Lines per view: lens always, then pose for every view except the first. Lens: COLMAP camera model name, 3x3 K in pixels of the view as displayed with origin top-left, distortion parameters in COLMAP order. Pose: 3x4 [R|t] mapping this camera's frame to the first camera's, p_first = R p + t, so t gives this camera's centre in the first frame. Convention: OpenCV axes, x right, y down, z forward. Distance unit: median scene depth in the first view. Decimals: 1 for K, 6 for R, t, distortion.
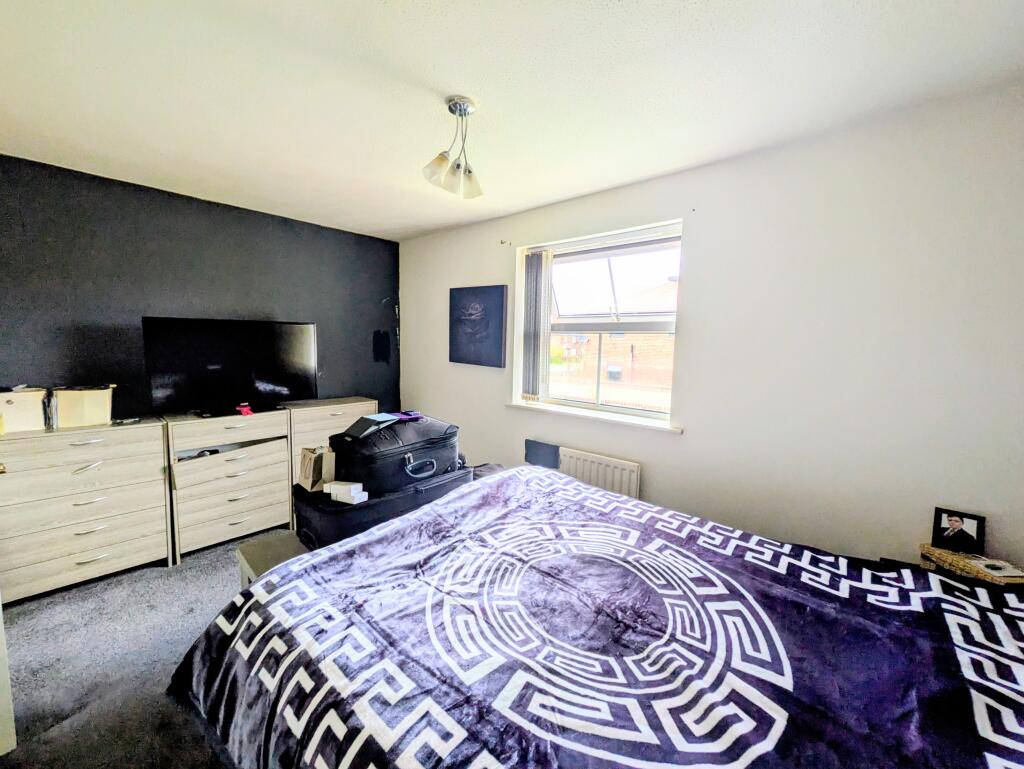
lens RADIAL K [[405.1, 0, 501.3], [0, 405.1, 381.9], [0, 0, 1]] dist [0.000583, -0.000004]
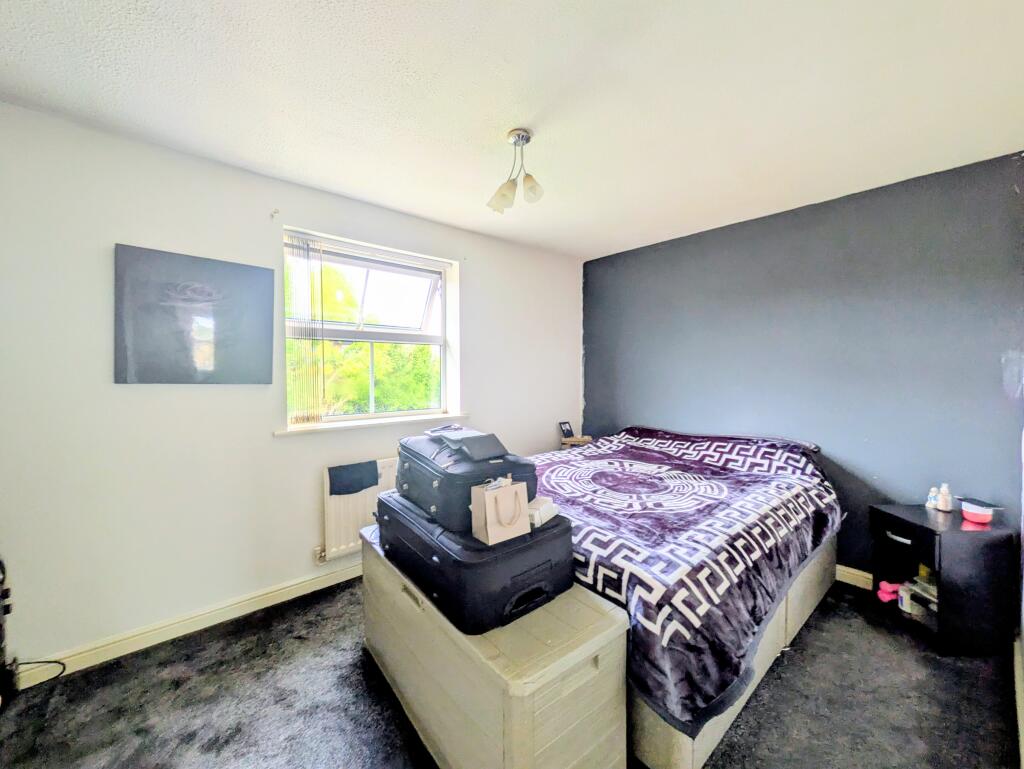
lens RADIAL K [[405.1, 0, 501.3], [0, 405.1, 381.9], [0, 0, 1]] dist [0.000583, -0.000004]
pose [[0.101317, -0.058182, 0.993151, -0.745039], [0.083747, 0.995244, 0.049761, -0.046031], [-0.991323, 0.078132, 0.105707, 0.586797]]
